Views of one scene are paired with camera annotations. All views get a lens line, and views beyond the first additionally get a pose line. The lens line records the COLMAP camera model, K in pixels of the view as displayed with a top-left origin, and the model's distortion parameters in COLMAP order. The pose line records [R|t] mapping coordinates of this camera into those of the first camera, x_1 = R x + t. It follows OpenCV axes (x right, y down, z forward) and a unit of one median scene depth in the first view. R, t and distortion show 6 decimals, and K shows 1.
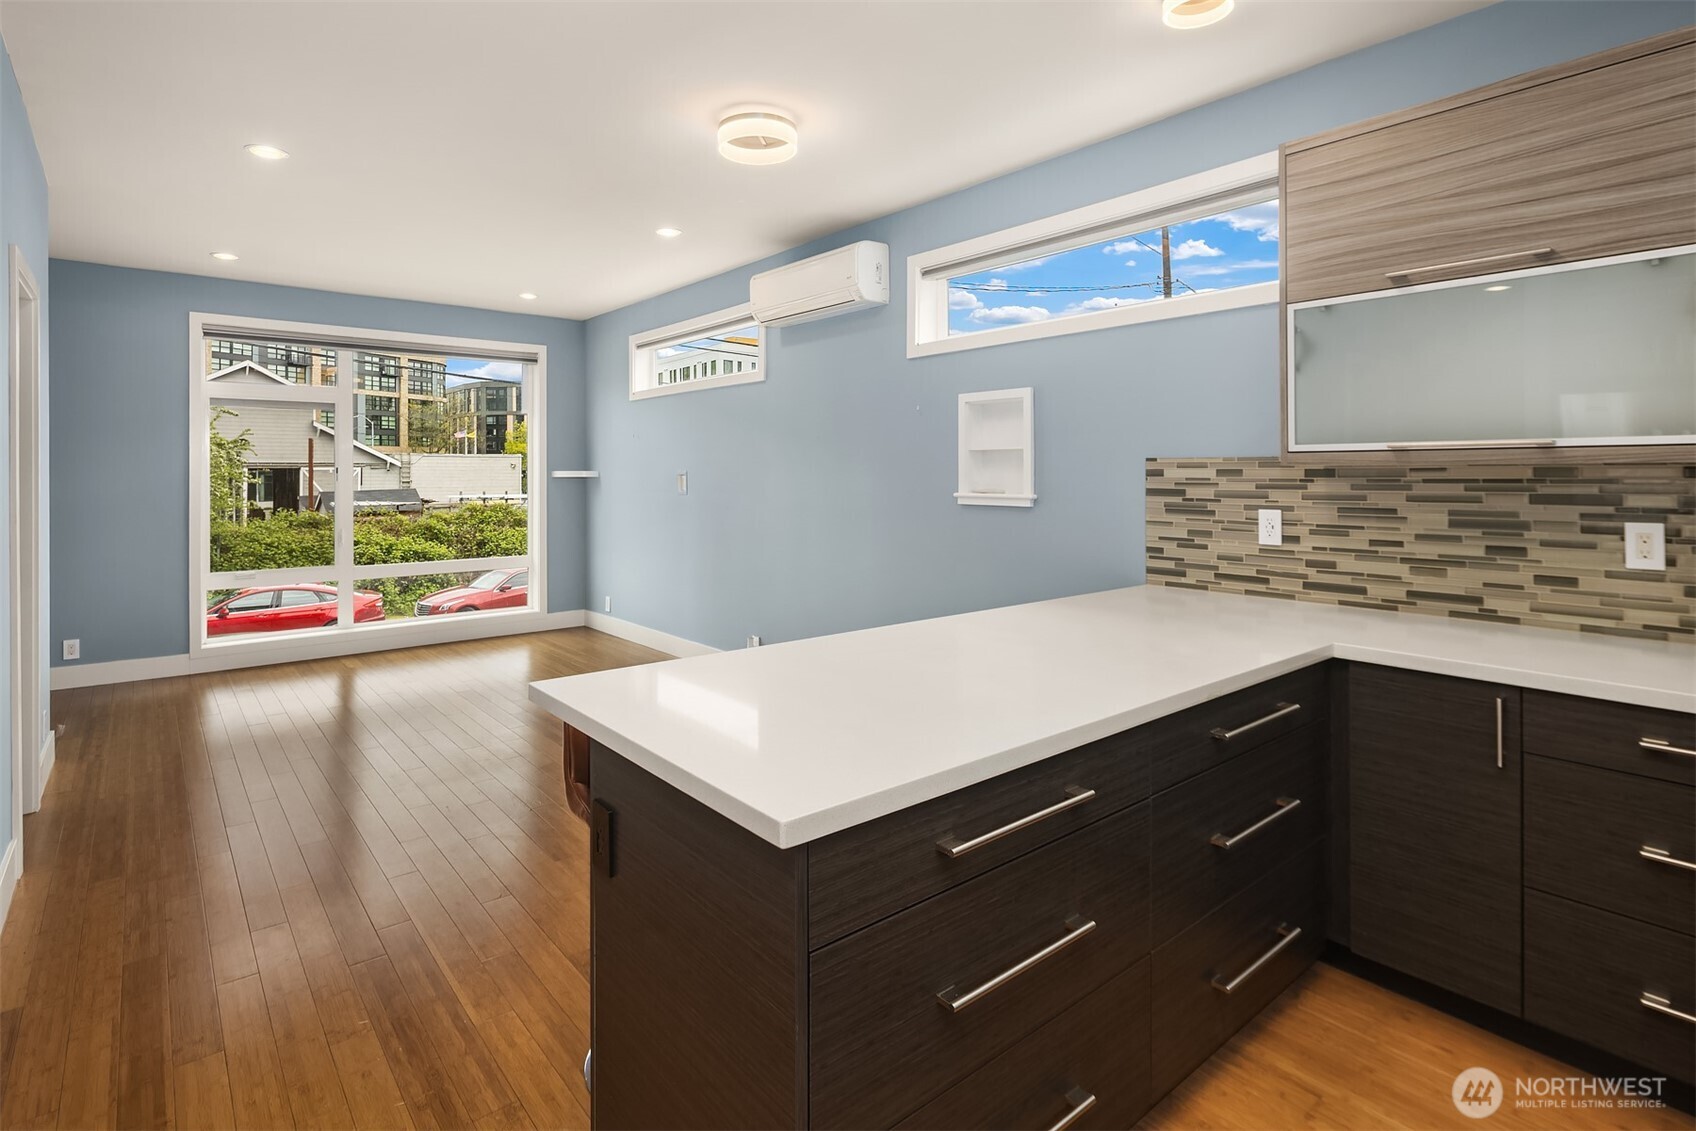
lens RADIAL K [[854.8, 0, 841.7], [0, 854.8, 473.3], [0, 0, 1]] dist [0.013667, -0.004460]
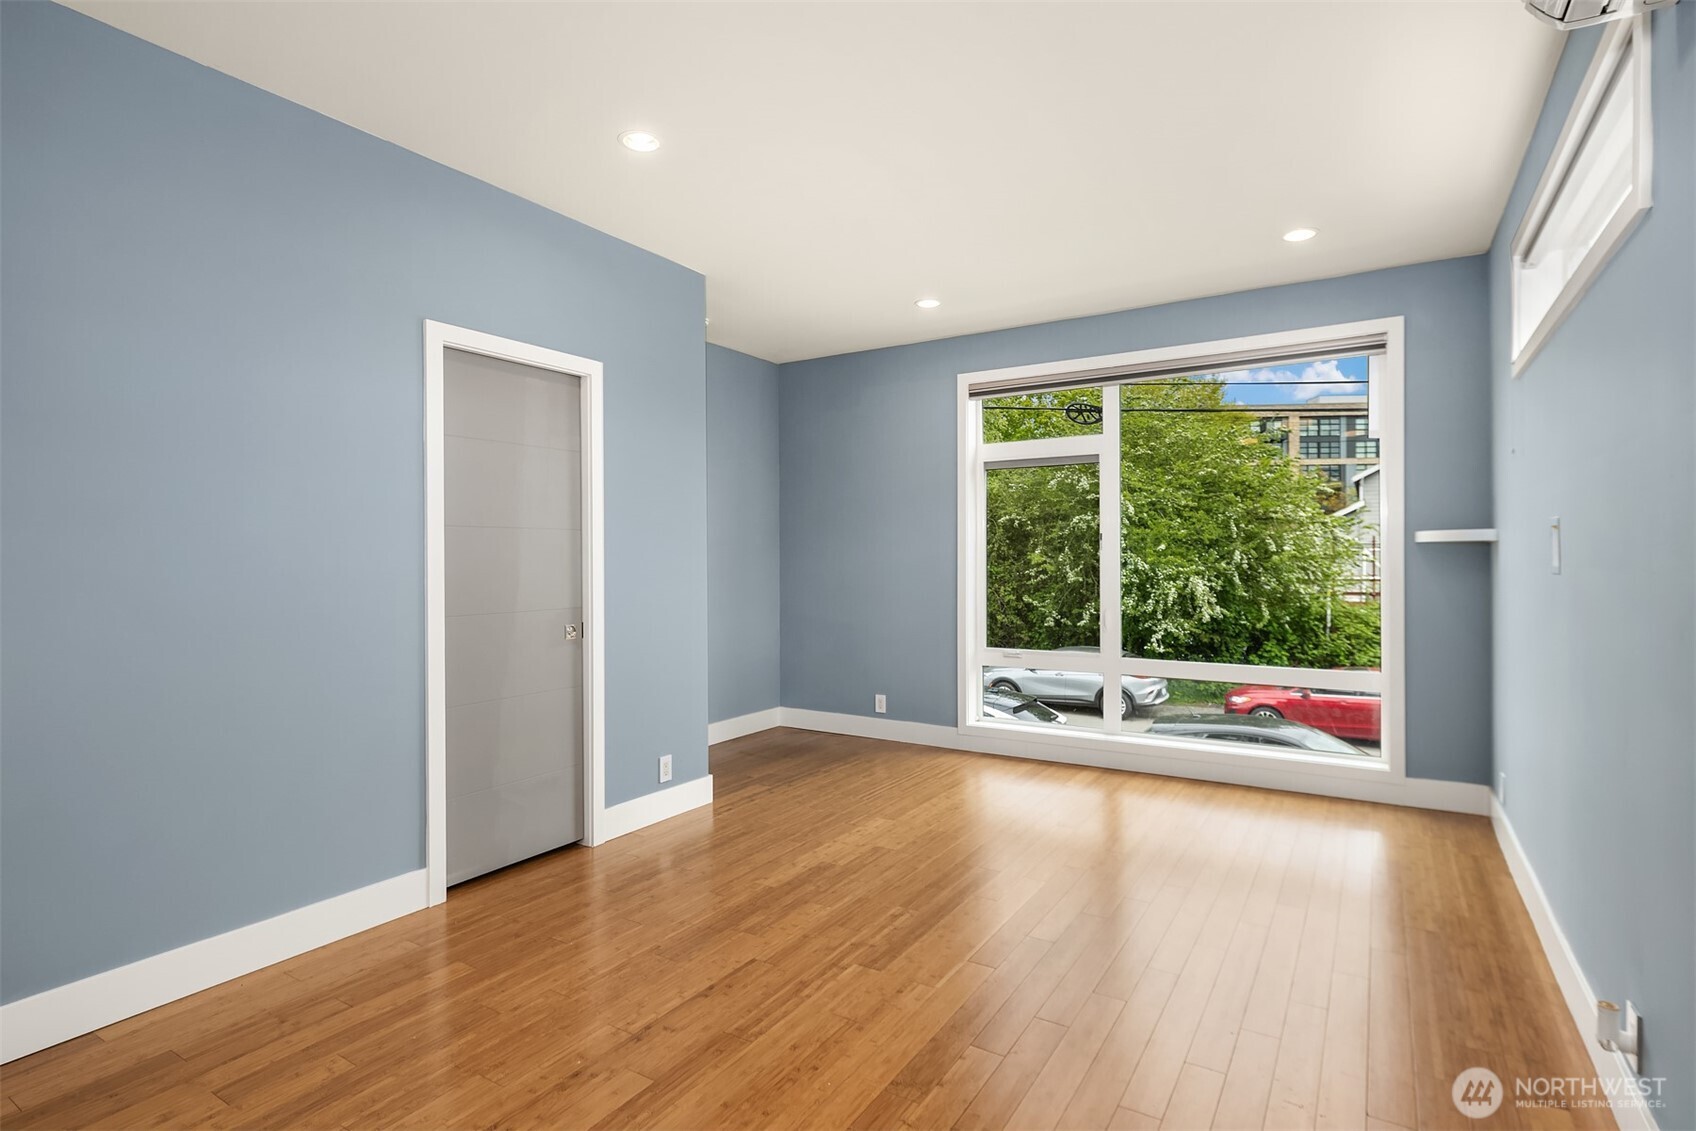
lens RADIAL K [[854.8, 0, 834.6], [0, 854.8, 541.7], [0, 0, 1]] dist [0.013667, -0.004460]
pose [[0.304088, -0.017047, -0.952491, 0.202977], [-0.000745, 0.999835, -0.018132, 0.032629], [0.952644, 0.006223, 0.304025, 1.030627]]
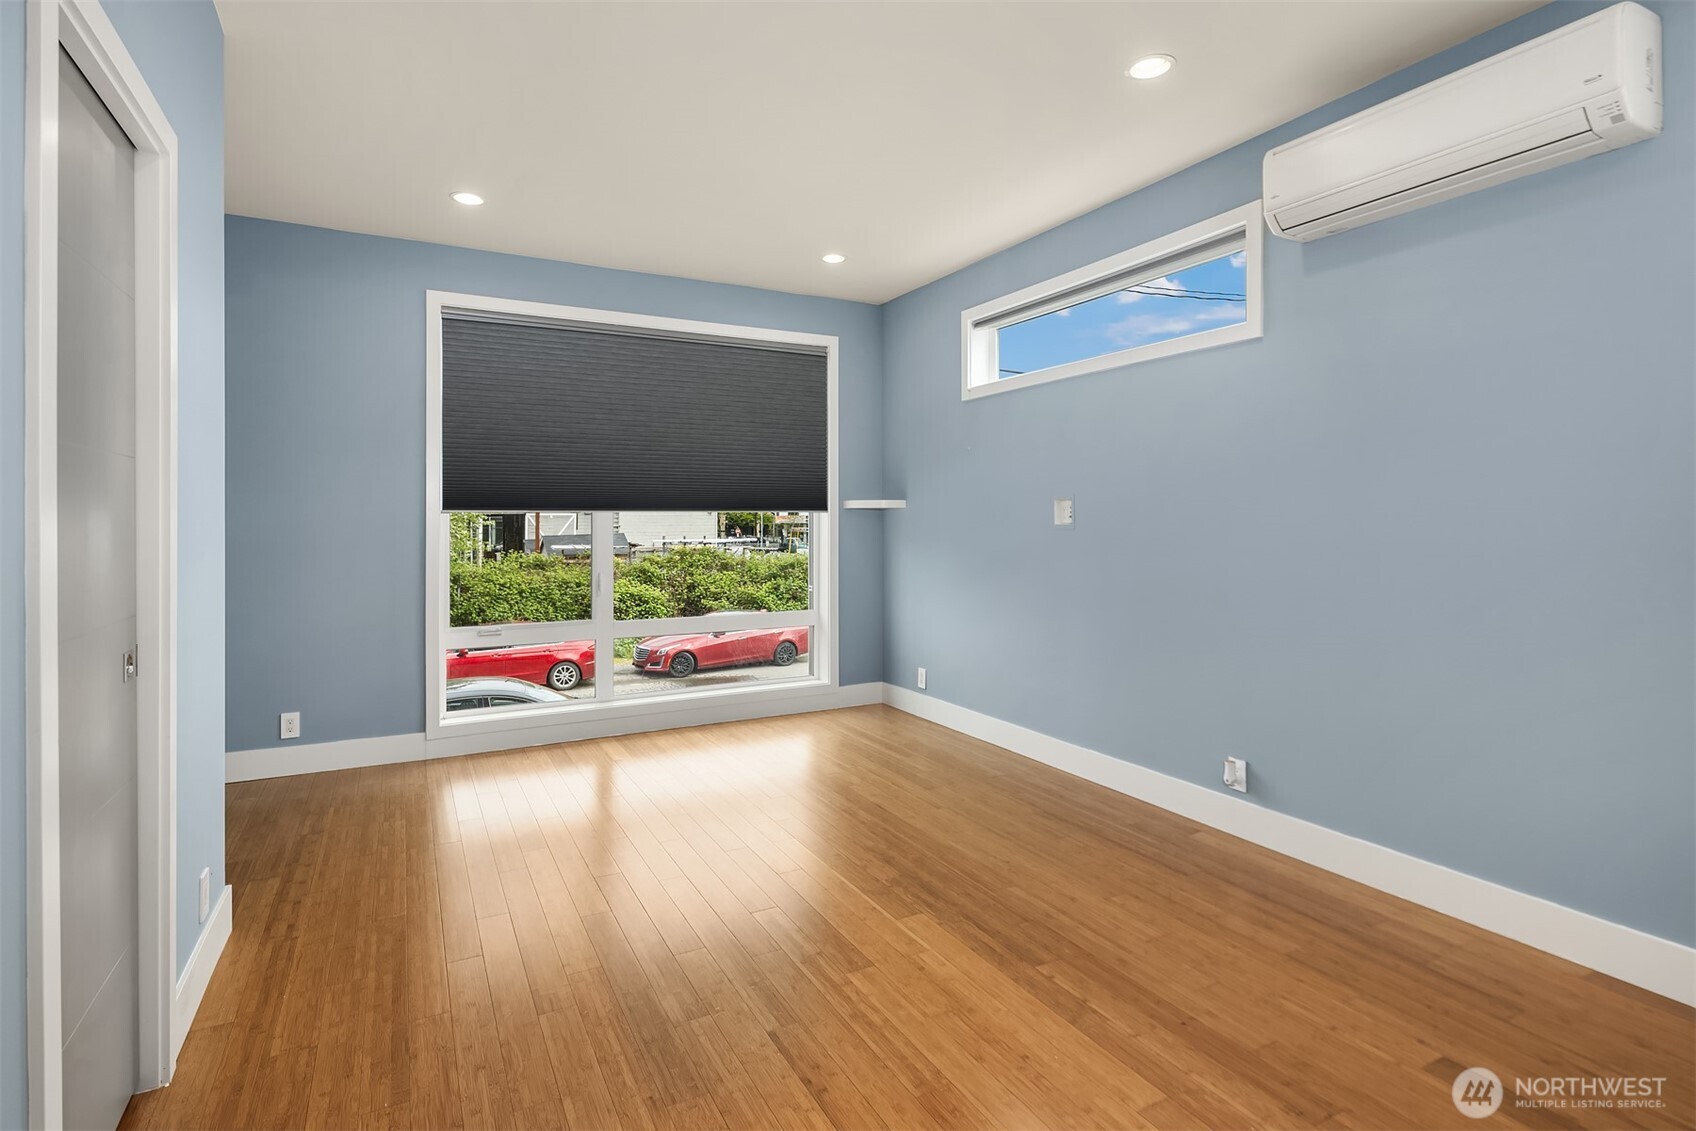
lens RADIAL K [[854.8, 0, 848.1], [0, 854.8, 520.7], [0, 0, 1]] dist [0.013667, -0.004460]
pose [[0.980029, 0.002404, -0.198842, -0.429936], [-0.002313, 0.999997, 0.000687, 0.035444], [0.198843, -0.000213, 0.980031, 0.589619]]
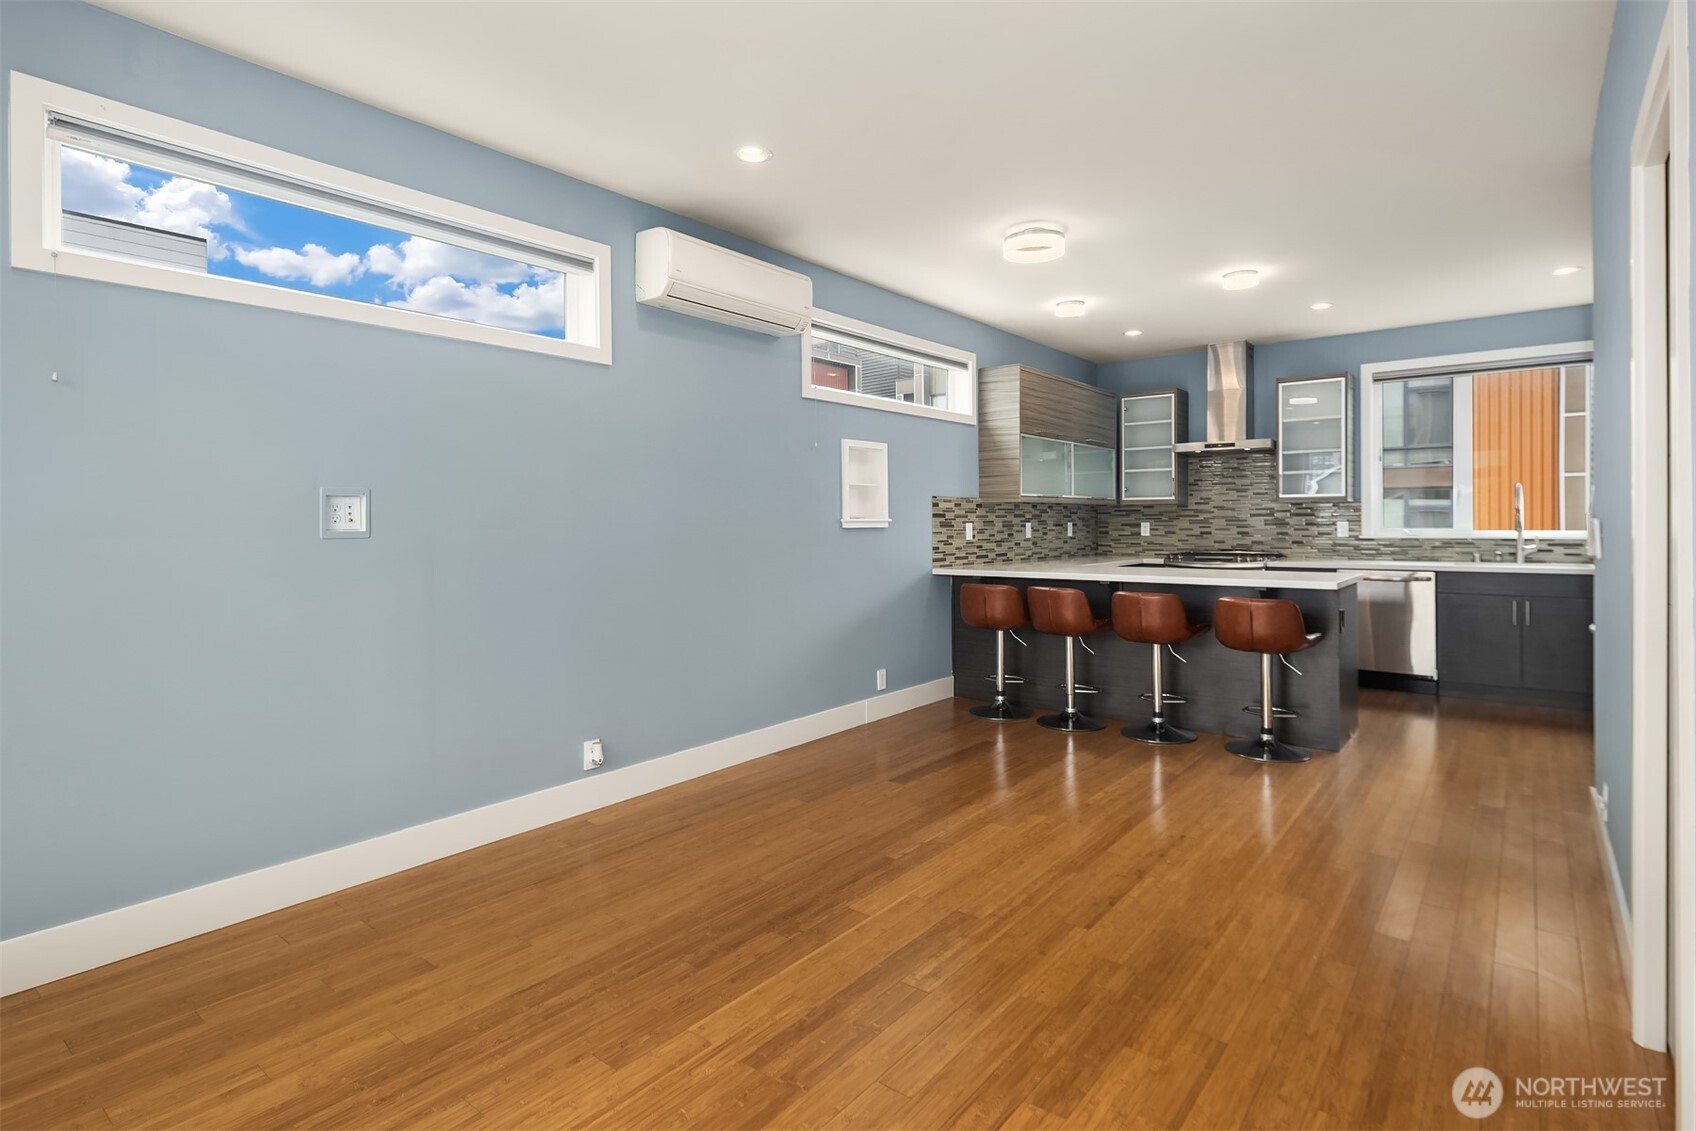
lens RADIAL K [[854.8, 0, 847.8], [0, 854.8, 525.3], [0, 0, 1]] dist [0.013667, -0.004460]
pose [[-0.211926, 0.001392, 0.977285, -1.354344], [0.011772, 0.999930, 0.001129, 0.038708], [-0.977215, 0.011744, -0.211927, 1.596158]]
